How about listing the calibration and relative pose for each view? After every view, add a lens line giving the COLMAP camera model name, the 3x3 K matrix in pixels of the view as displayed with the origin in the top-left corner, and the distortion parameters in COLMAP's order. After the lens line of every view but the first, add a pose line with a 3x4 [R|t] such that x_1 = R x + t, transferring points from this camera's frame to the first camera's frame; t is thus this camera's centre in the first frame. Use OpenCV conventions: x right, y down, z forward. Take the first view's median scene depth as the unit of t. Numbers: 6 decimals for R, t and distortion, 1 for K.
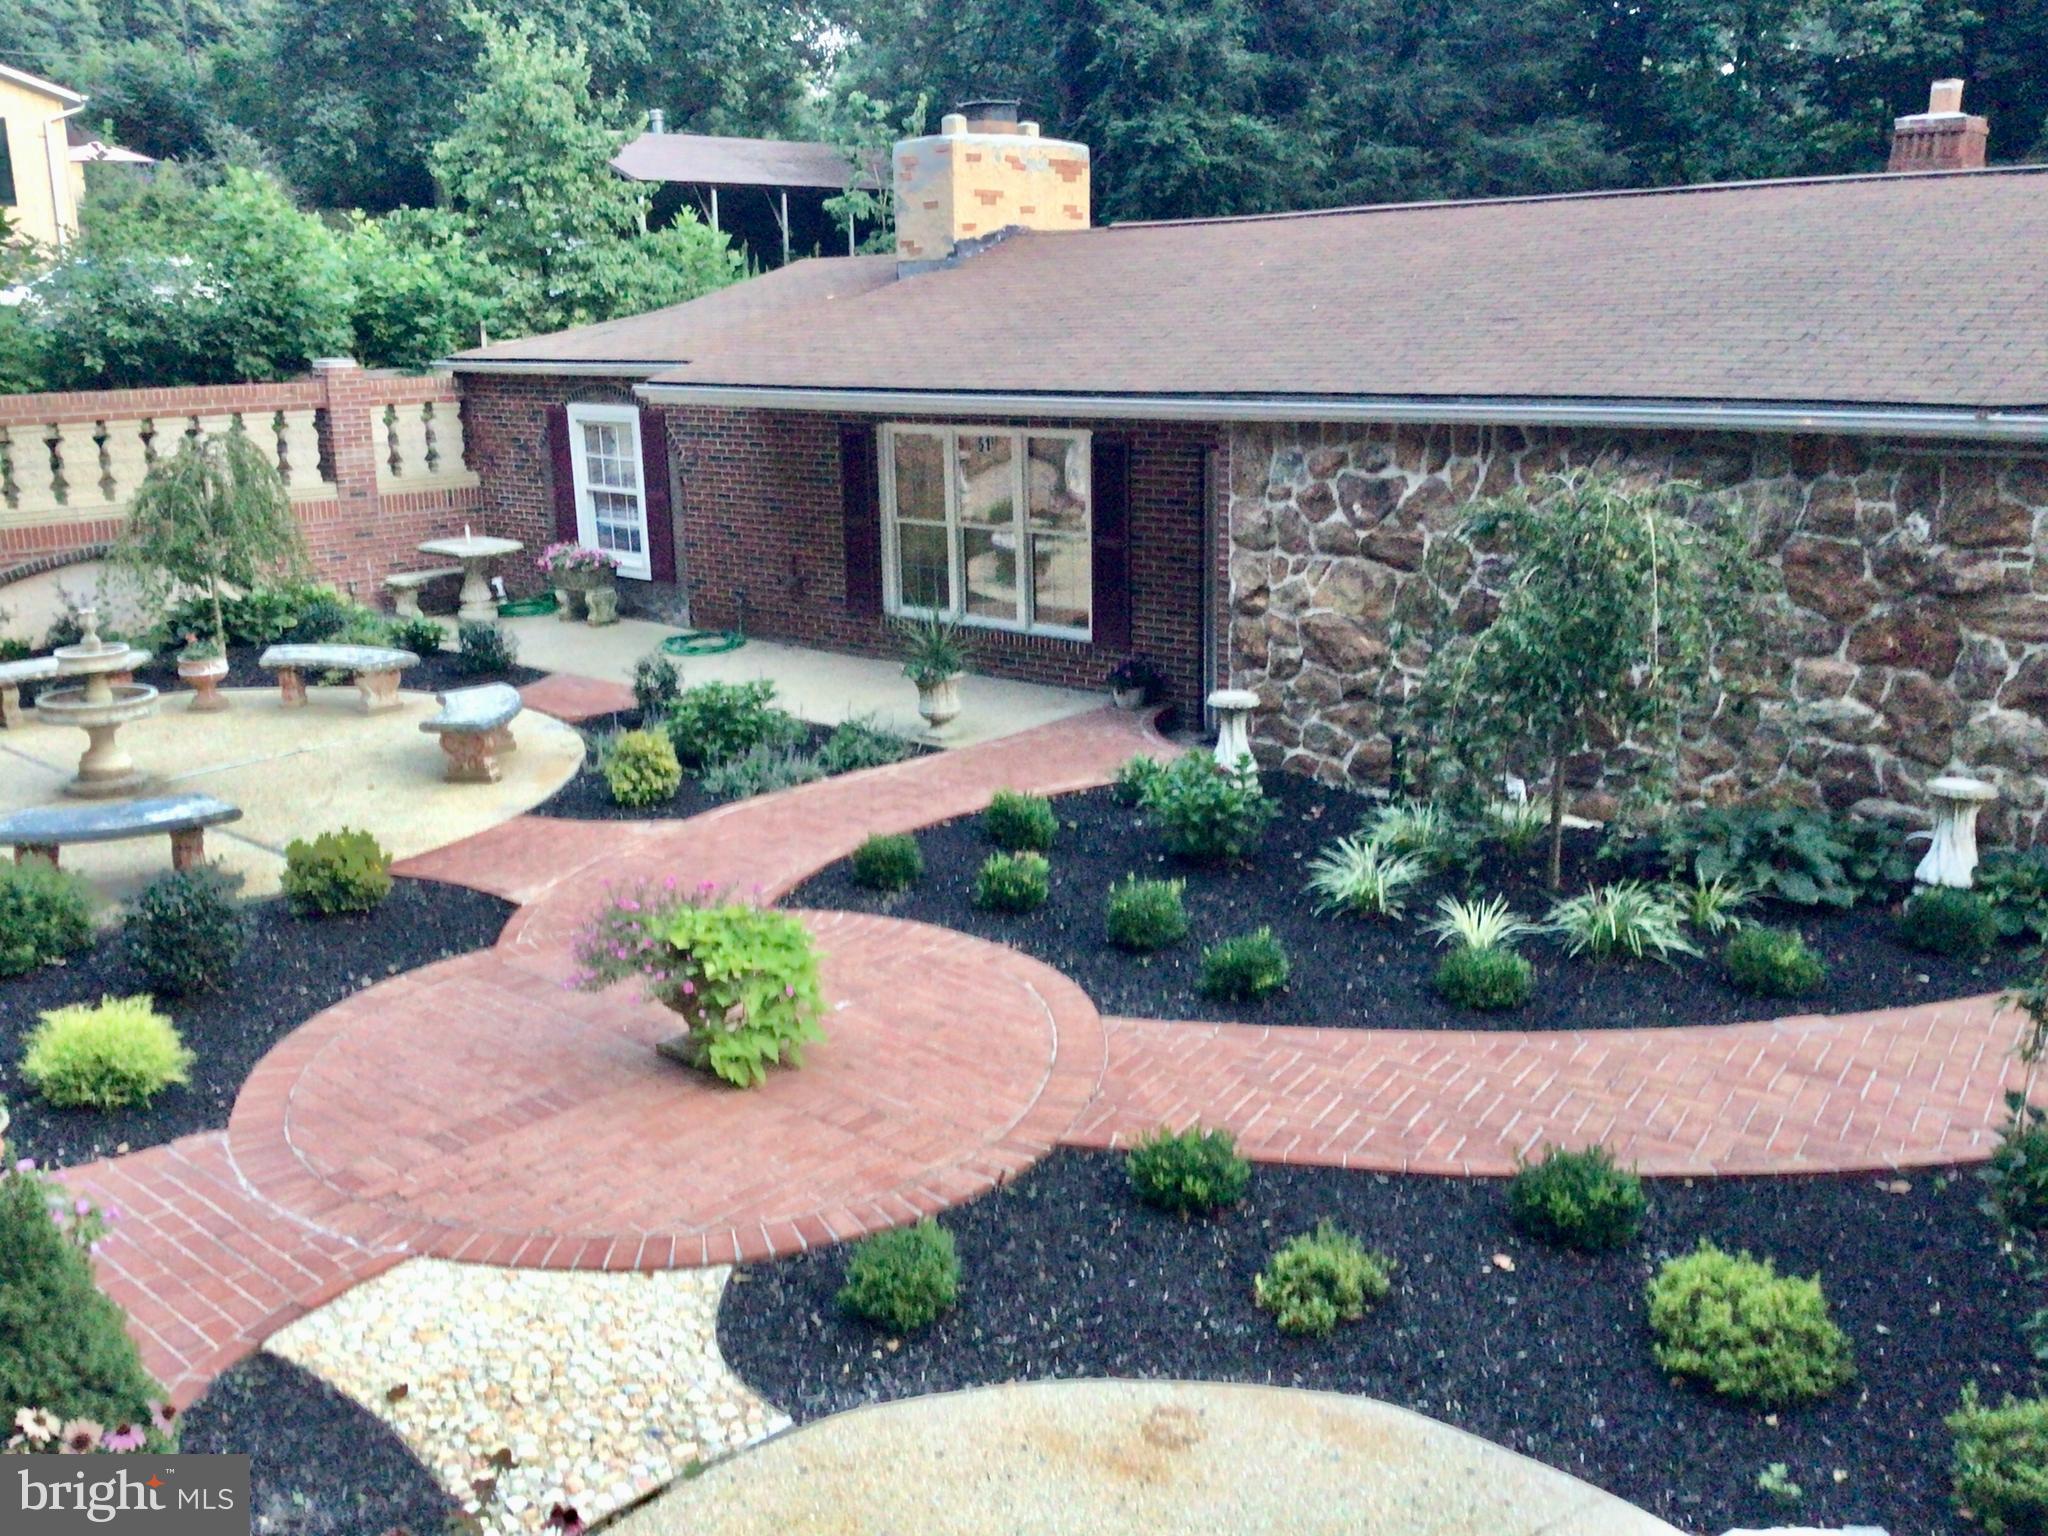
lens RADIAL K [[1832.9, 0, 988.4], [0, 1832.9, 760.8], [0, 0, 1]] dist [0.112585, -0.199327]
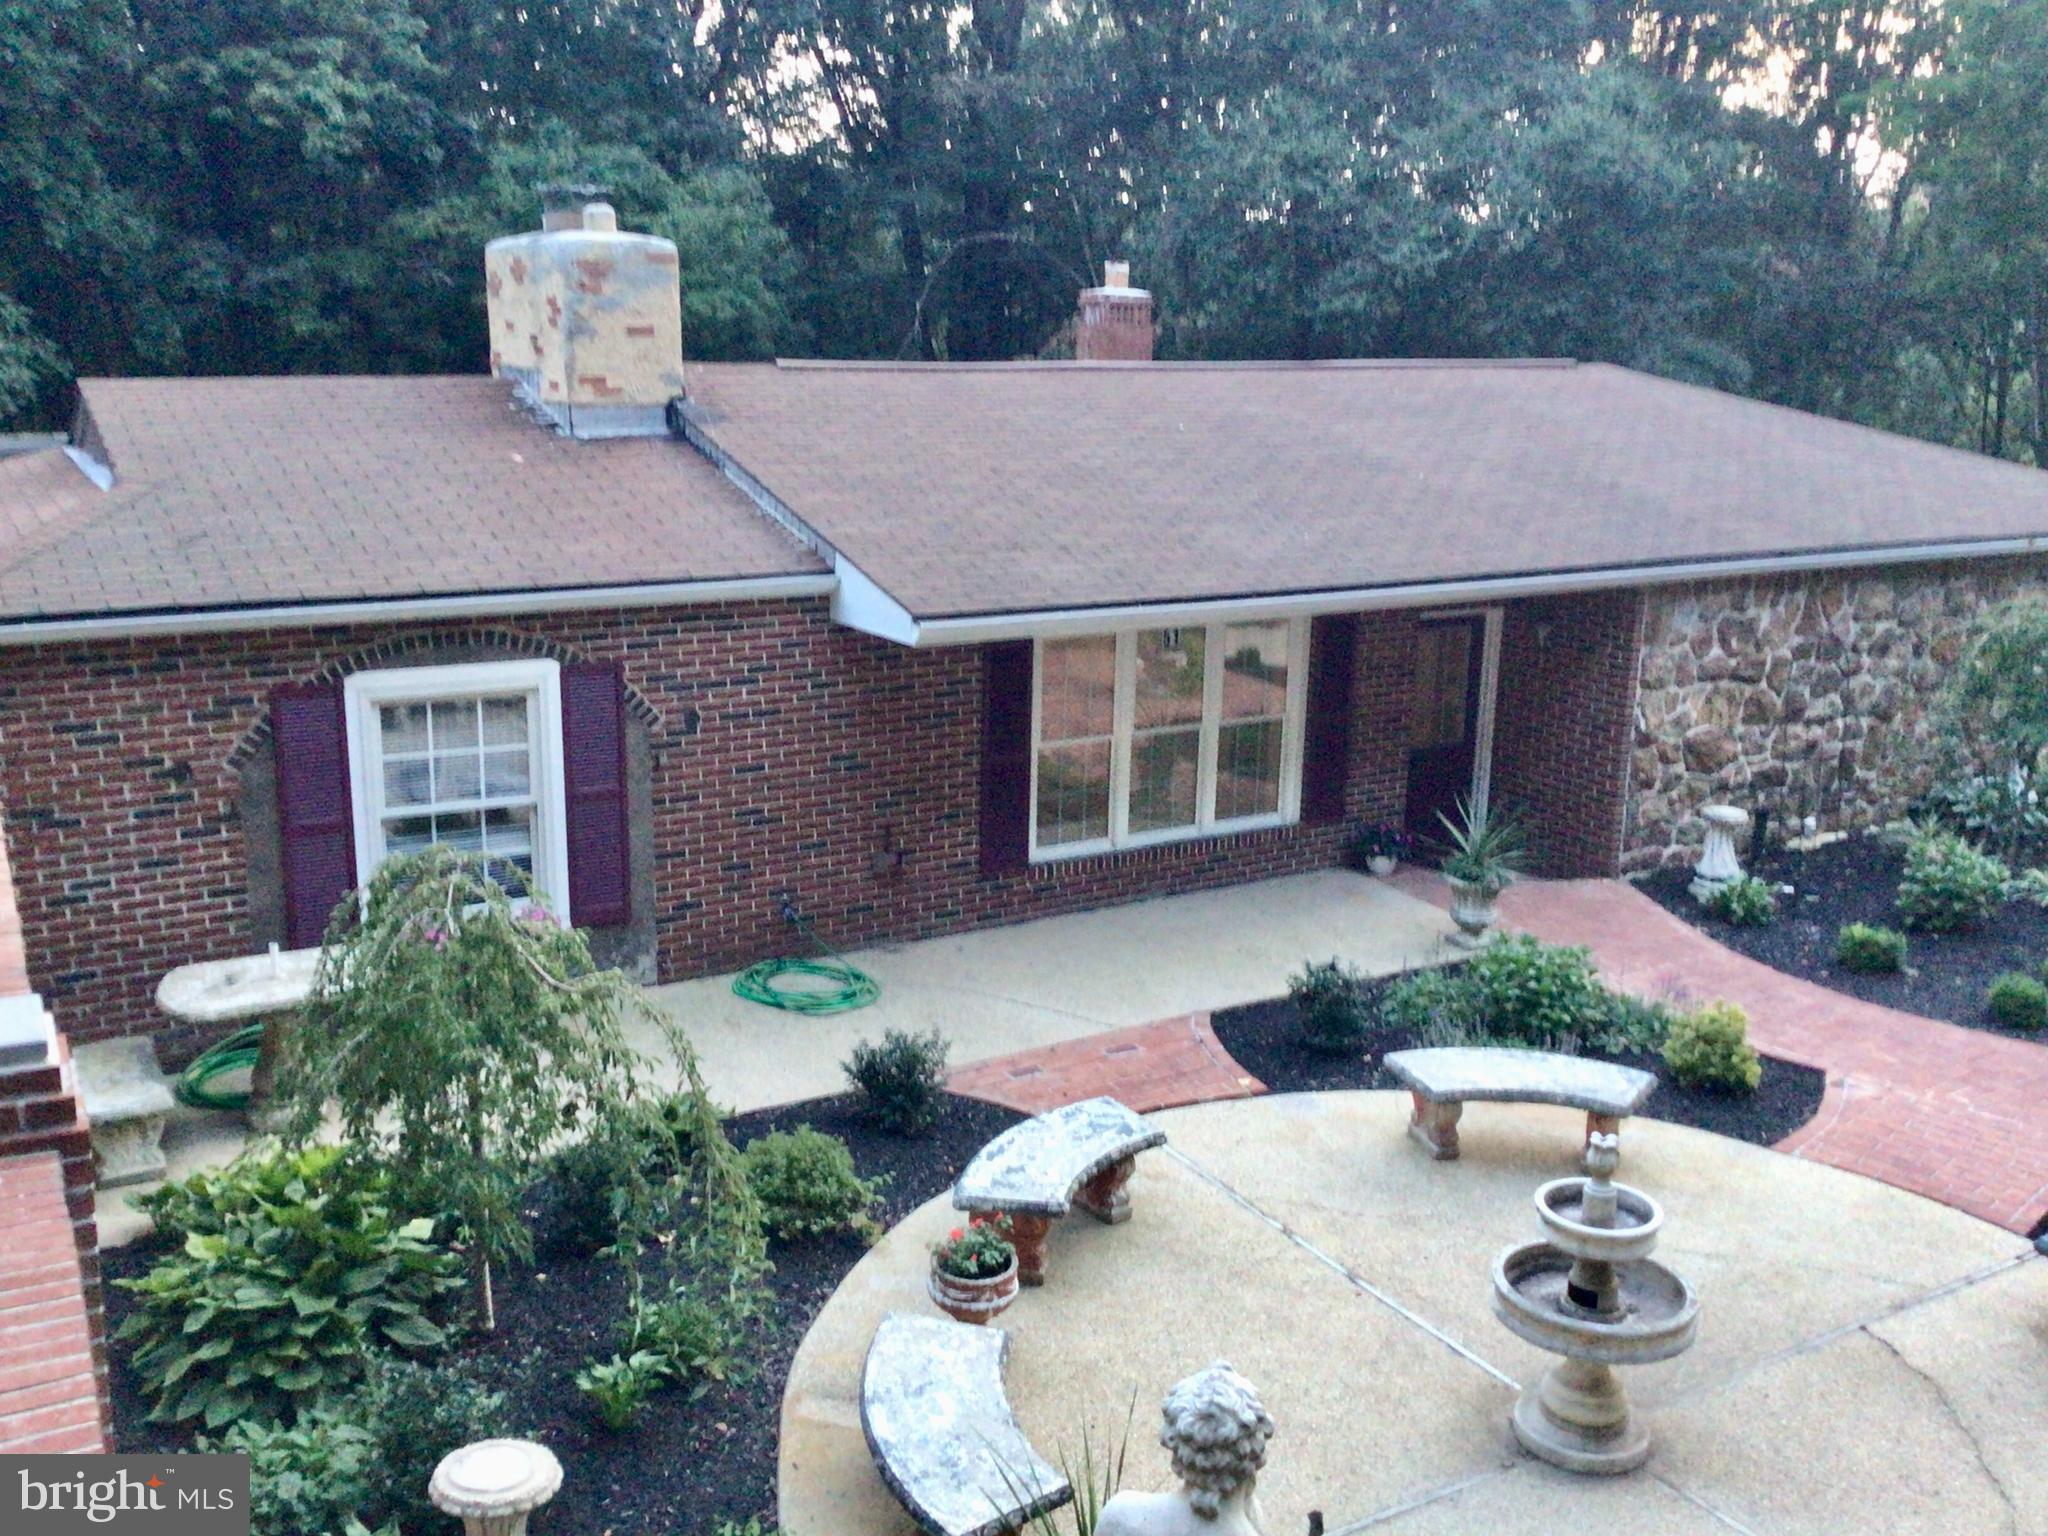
lens RADIAL K [[1832.9, 0, 1003.7], [0, 1832.9, 767.2], [0, 0, 1]] dist [0.112585, -0.199327]
pose [[0.286386, -0.198090, 0.937413, -1.105246], [0.209037, 0.967742, 0.140637, -0.325281], [-0.935033, 0.155678, 0.318556, 1.039319]]
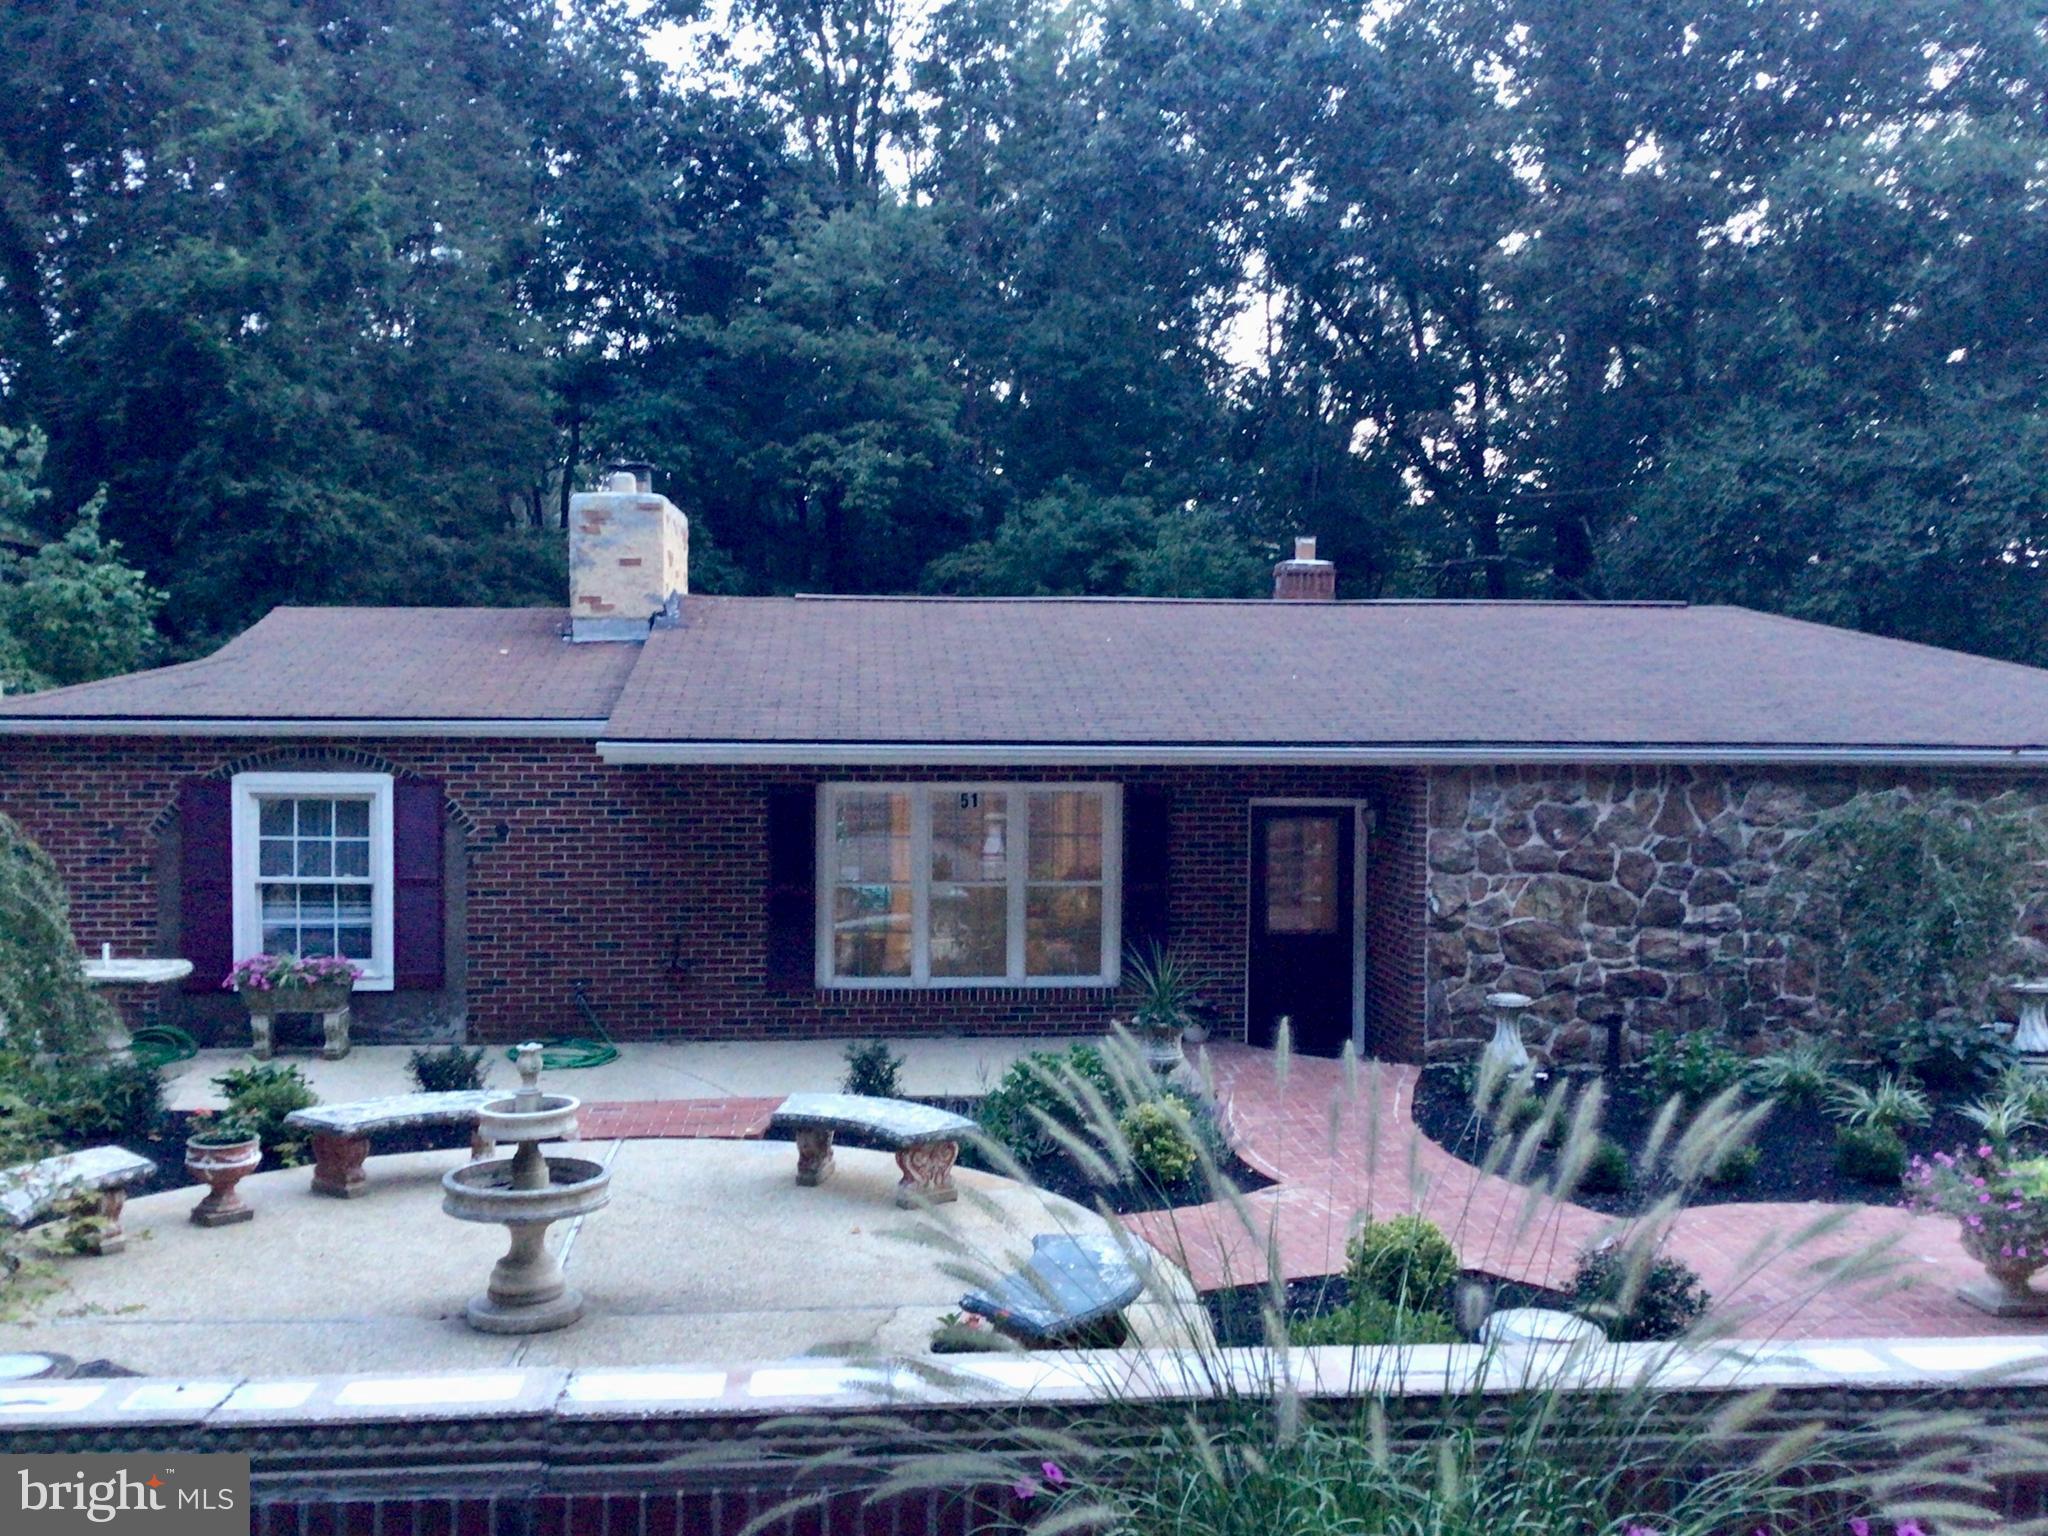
lens RADIAL K [[1832.9, 0, 999.3], [0, 1832.9, 766.6], [0, 0, 1]] dist [0.112585, -0.199327]
pose [[0.675408, -0.000545, 0.737444, -0.925572], [0.155948, 0.977489, -0.142107, -0.061118], [-0.720766, 0.210984, 0.660289, 0.431324]]
